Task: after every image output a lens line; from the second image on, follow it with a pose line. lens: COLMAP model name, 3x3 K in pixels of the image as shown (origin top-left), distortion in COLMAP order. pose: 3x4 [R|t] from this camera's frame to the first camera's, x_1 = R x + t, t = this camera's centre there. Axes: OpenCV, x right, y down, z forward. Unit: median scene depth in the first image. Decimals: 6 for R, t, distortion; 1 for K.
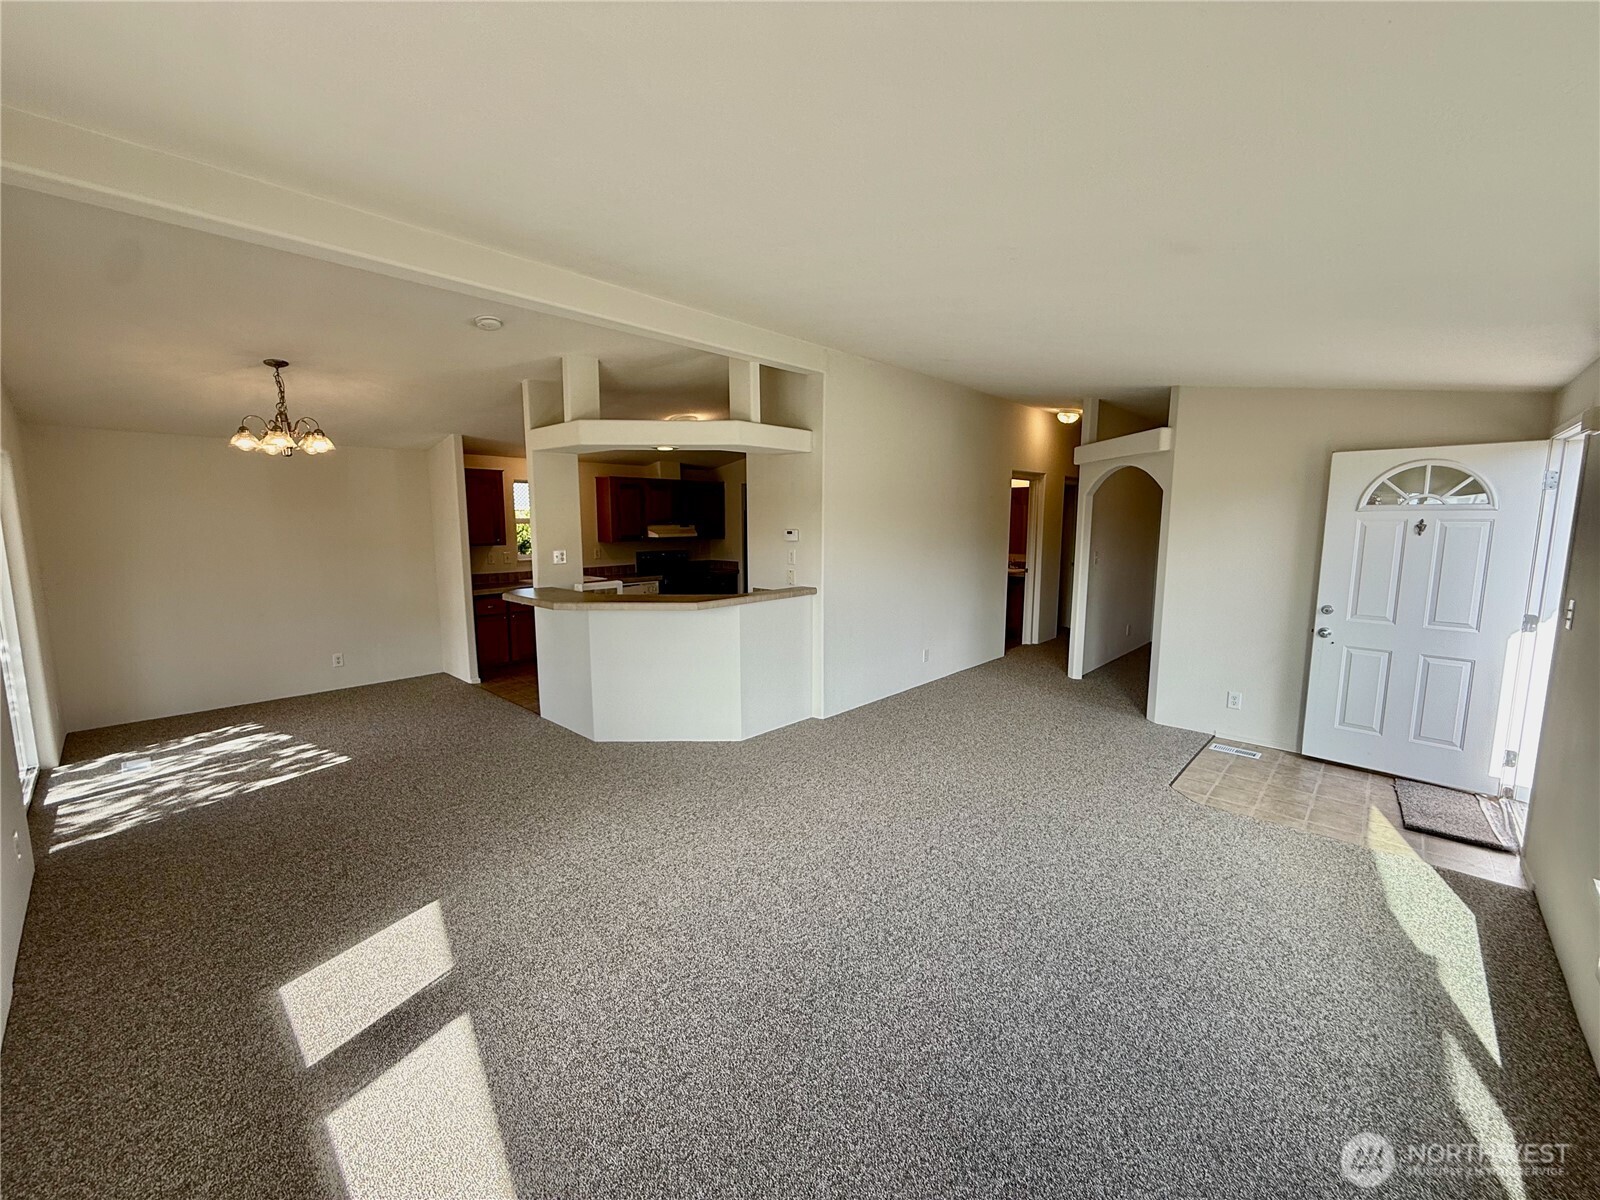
lens RADIAL K [[634.2, 0, 793.2], [0, 634.2, 604.2], [0, 0, 1]] dist [-0.001441, -0.000113]
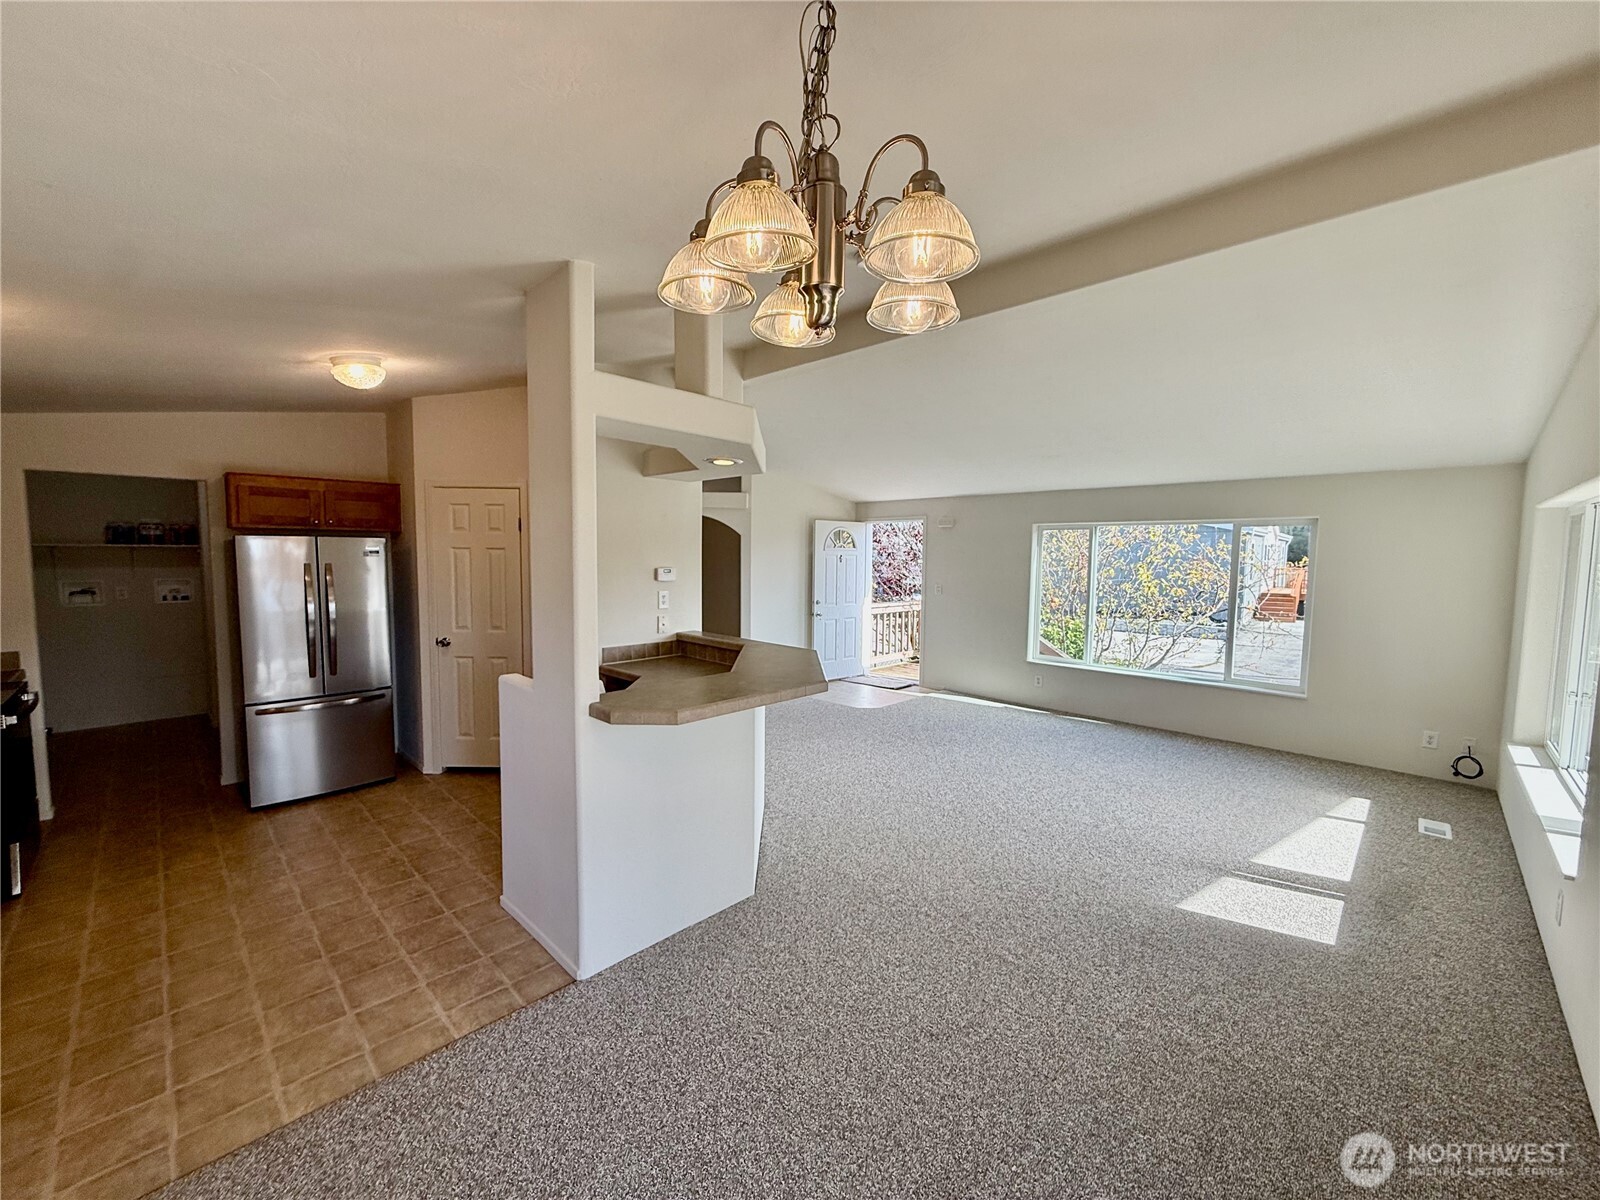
lens RADIAL K [[634.2, 0, 782.2], [0, 634.2, 596.5], [0, 0, 1]] dist [-0.001441, -0.000113]
pose [[0.034362, -0.069123, 0.997016, -1.111223], [0.125578, 0.989997, 0.064309, -0.150830], [-0.991489, 0.122993, 0.042698, 1.054979]]
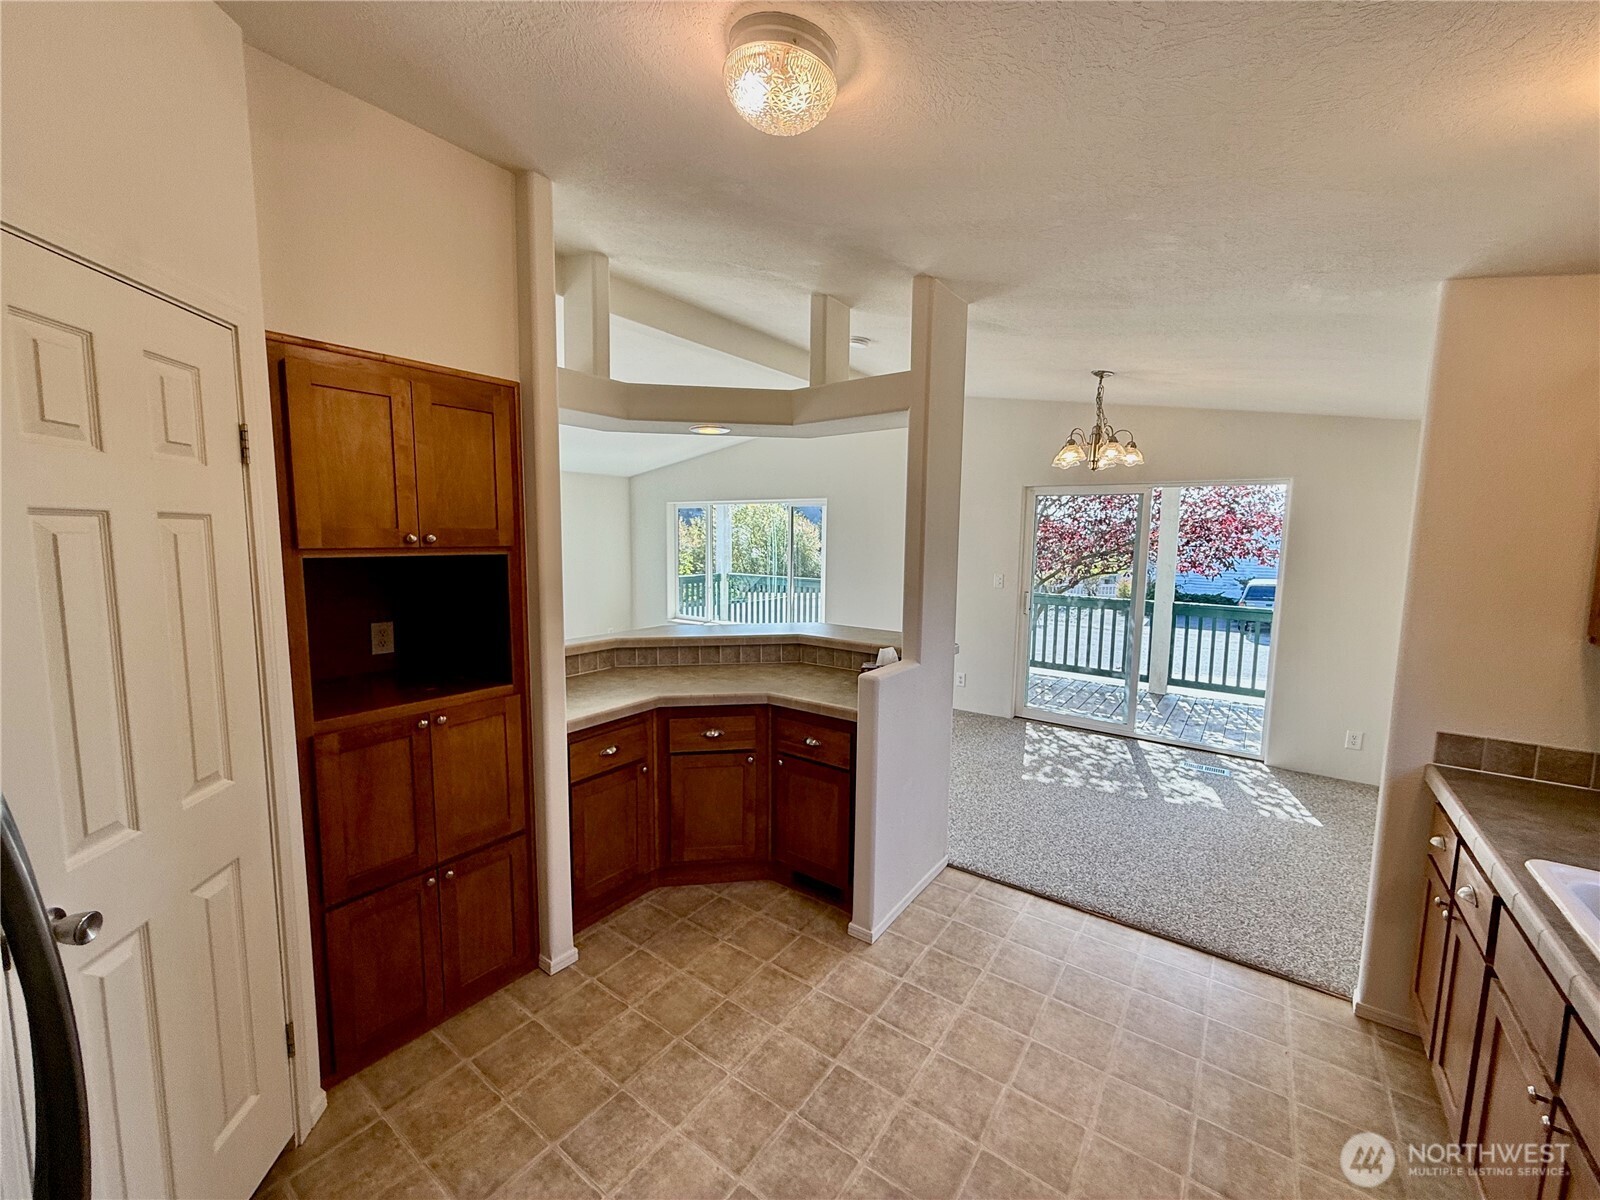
lens RADIAL K [[634.2, 0, 793.7], [0, 634.2, 607.0], [0, 0, 1]] dist [-0.001441, -0.000113]
pose [[-0.992149, 0.002486, -0.125039, -0.242262], [-0.029011, 0.967956, 0.249437, -0.271094], [0.121653, 0.251106, -0.960285, 1.989167]]
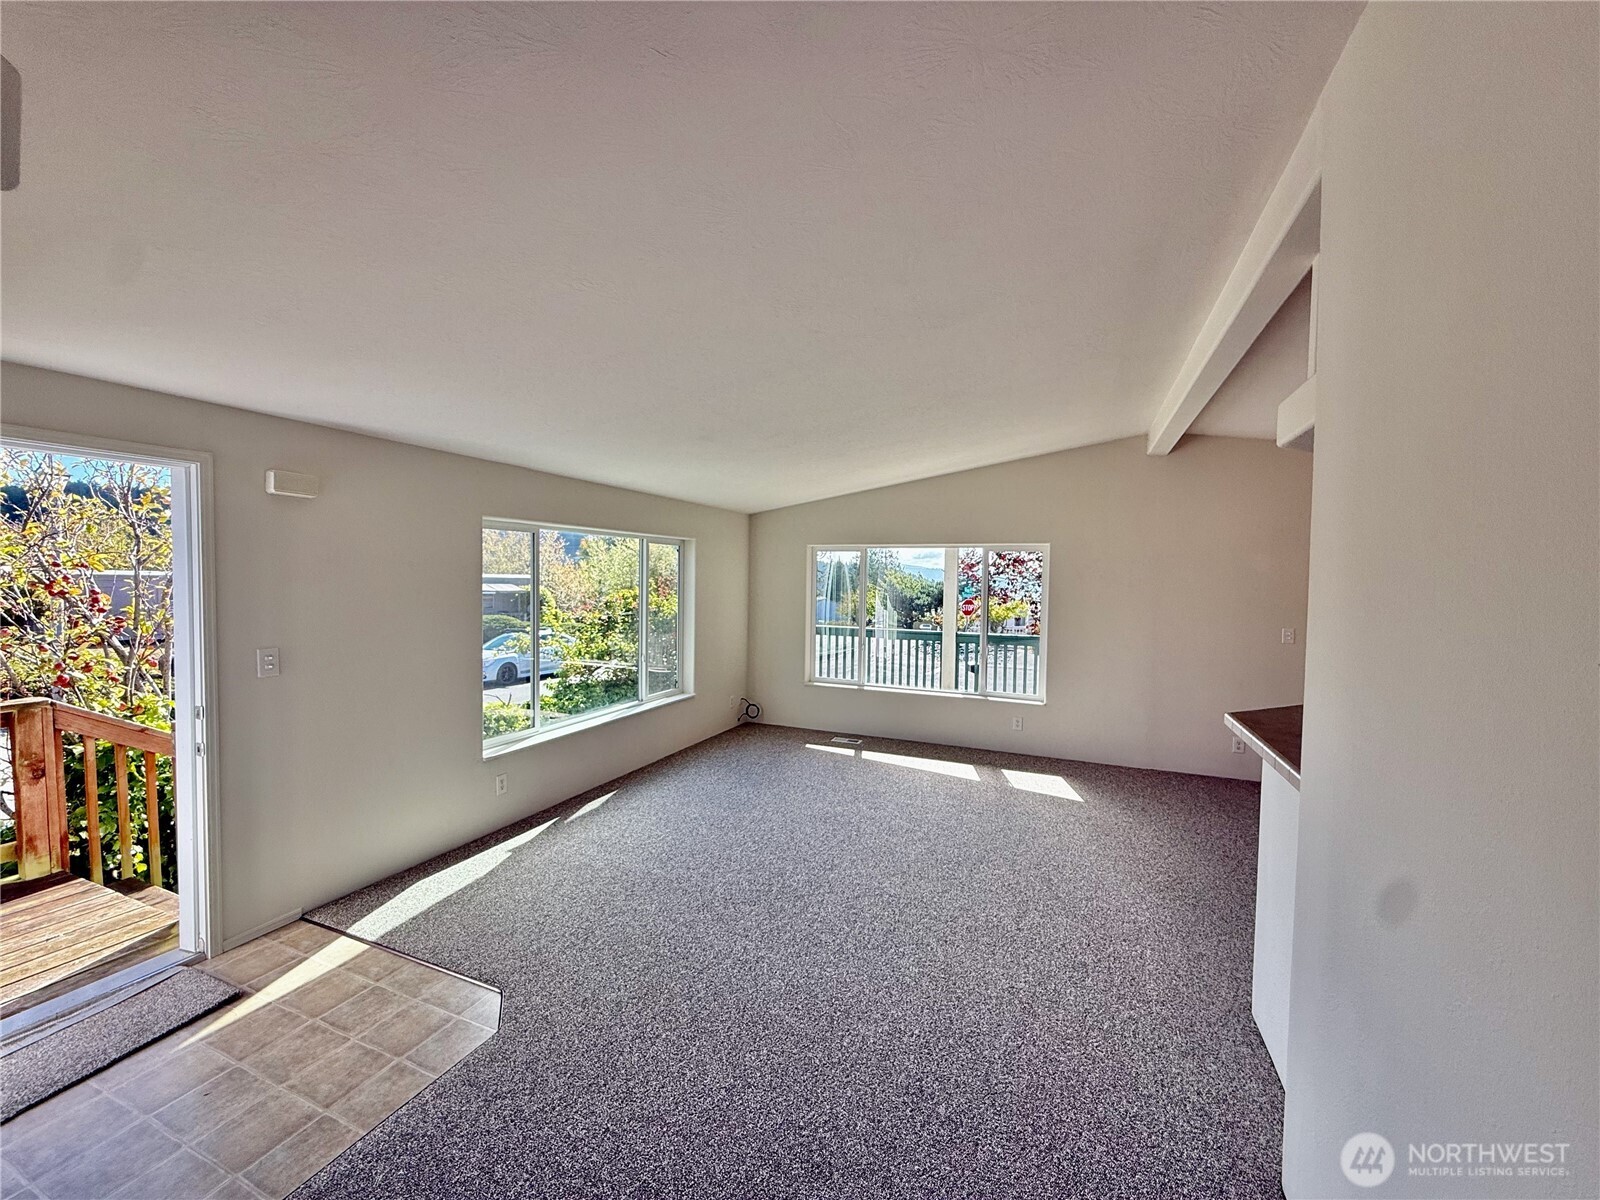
lens RADIAL K [[634.2, 0, 797.7], [0, 634.2, 607.8], [0, 0, 1]] dist [-0.001441, -0.000113]
pose [[-0.935717, 0.001100, -0.352751, 0.521932], [-0.063609, 0.983077, 0.171797, -0.201628], [0.346970, 0.183192, -0.919811, 1.498688]]
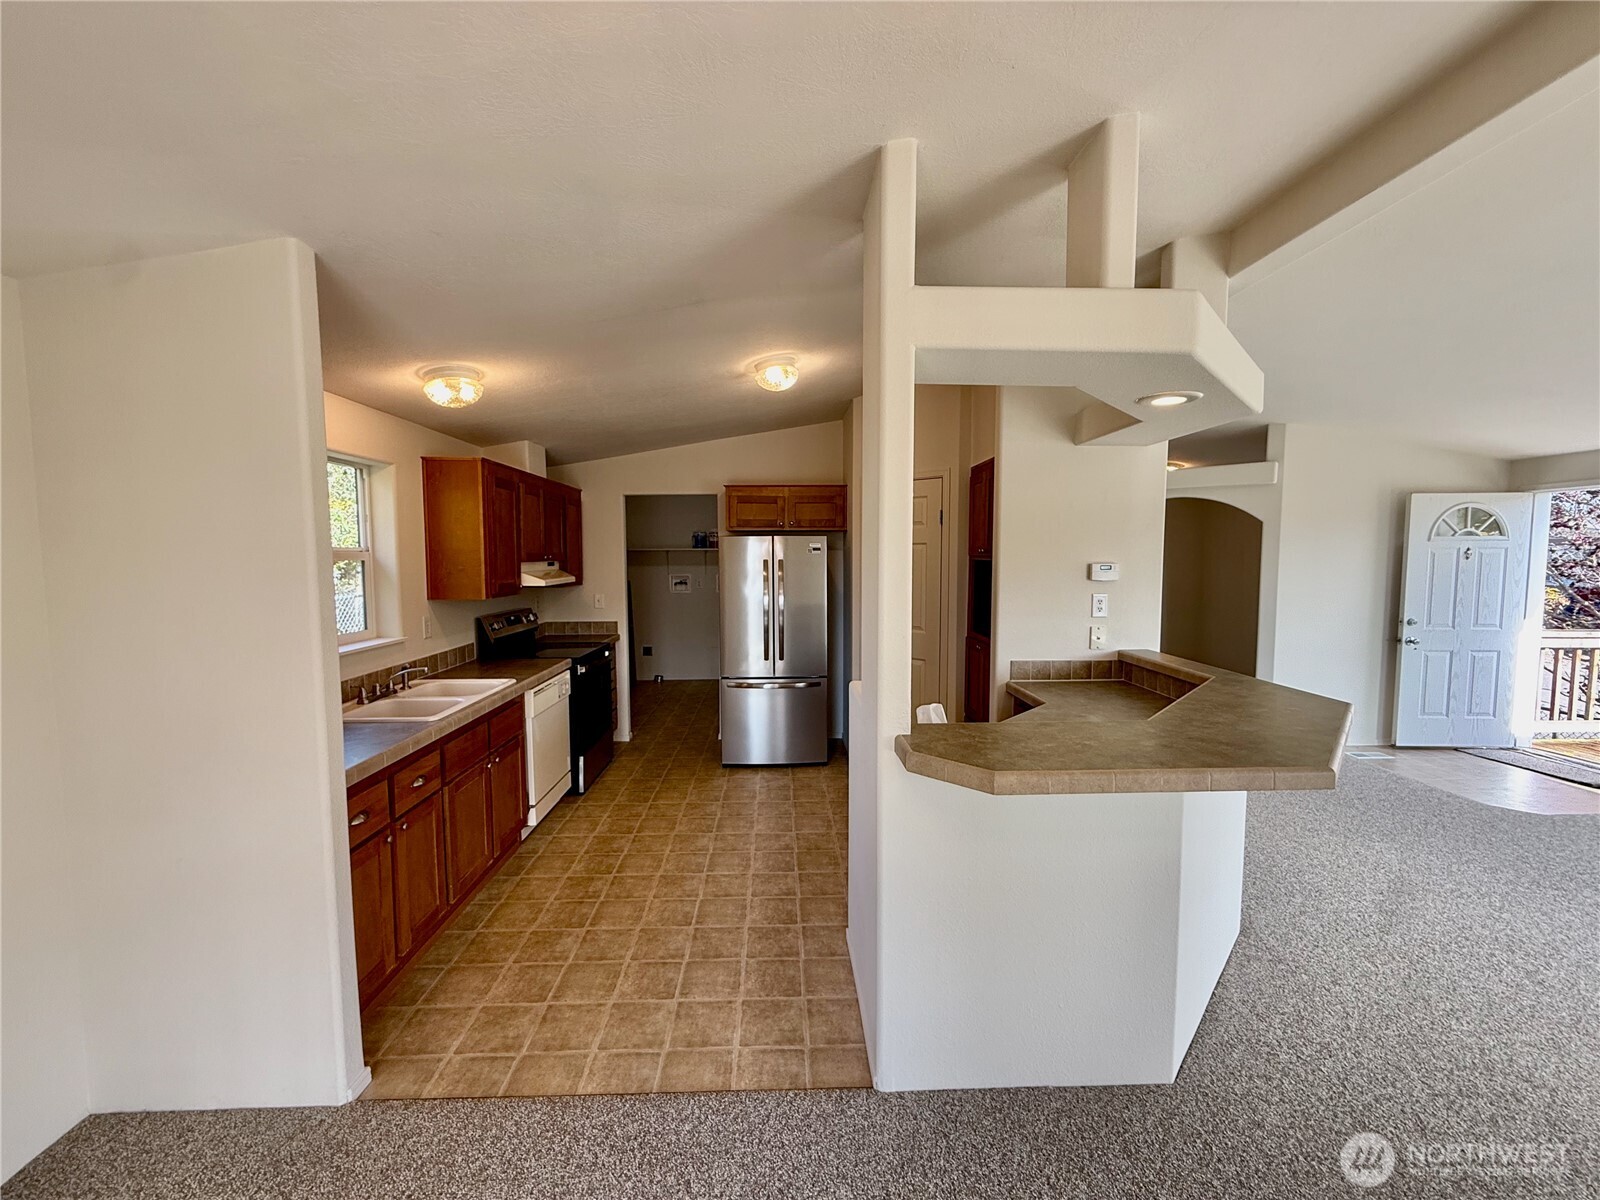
lens RADIAL K [[634.2, 0, 793.8], [0, 634.2, 597.1], [0, 0, 1]] dist [-0.001441, -0.000113]
pose [[0.705450, -0.049682, 0.707017, -0.844218], [0.098380, 0.994748, -0.028261, -0.121385], [-0.701899, 0.089493, 0.706632, 0.984949]]
